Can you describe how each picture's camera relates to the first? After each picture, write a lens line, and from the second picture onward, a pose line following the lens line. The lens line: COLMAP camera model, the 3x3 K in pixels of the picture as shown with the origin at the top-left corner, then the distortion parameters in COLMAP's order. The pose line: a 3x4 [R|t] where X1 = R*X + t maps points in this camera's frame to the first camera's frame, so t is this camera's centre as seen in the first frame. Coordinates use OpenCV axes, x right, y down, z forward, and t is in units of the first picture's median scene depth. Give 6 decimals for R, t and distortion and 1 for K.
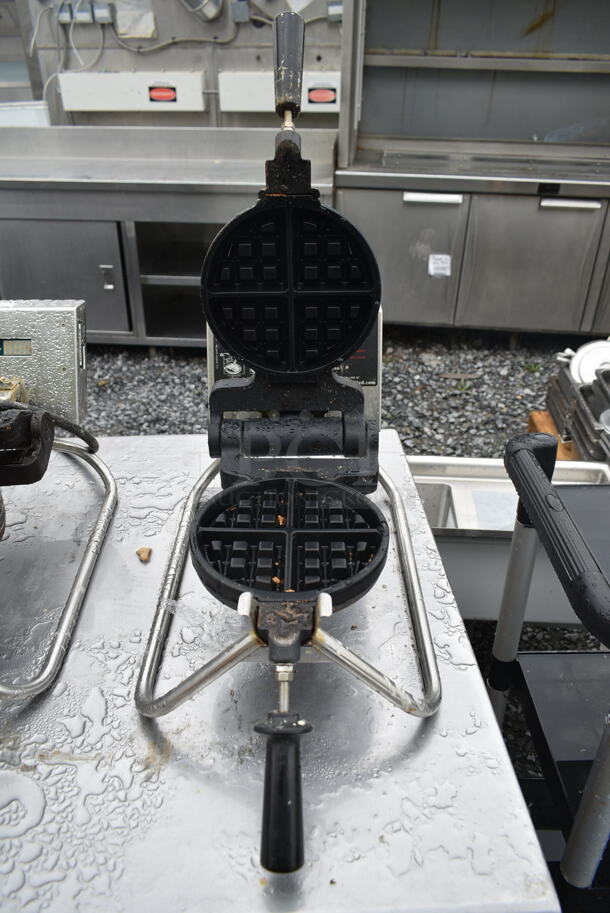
lens RADIAL K [[695.9, 0, 305.0], [0, 695.9, 456.5], [0, 0, 1]] dist [-0.009709, -0.000106]
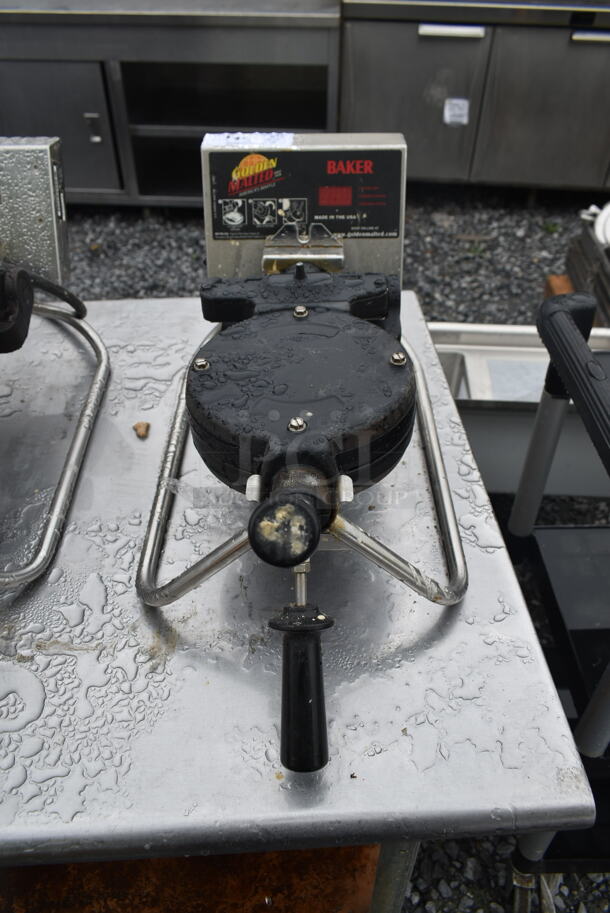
lens RADIAL K [[693.8, 0, 305.0], [0, 693.8, 456.5], [0, 0, 1]] dist [-0.015322, 0.000343]
pose [[0.999982, -0.004188, -0.004369, -0.011814], [0.004921, 0.982895, 0.184101, 0.008355], [0.003523, -0.184119, 0.982898, 0.095933]]
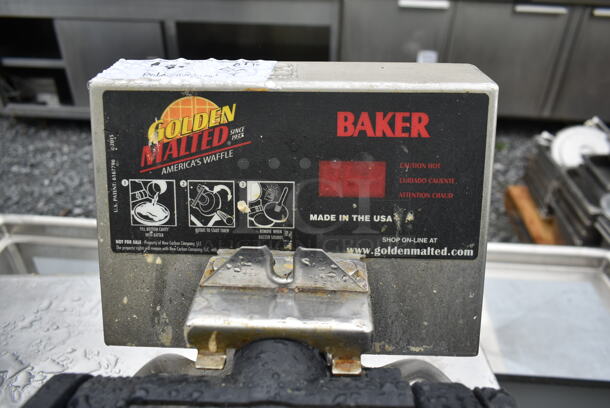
lens RADIAL K [[465.0, 0, 305.0], [0, 465.0, 204.0], [0, 0, 1]] dist [-0.009709, -0.000106]
pose [[0.999710, 0.015840, -0.018156, 0.000311], [-0.015523, 0.999727, 0.017456, -0.144369], [0.018428, -0.017169, 0.999683, 0.730785]]
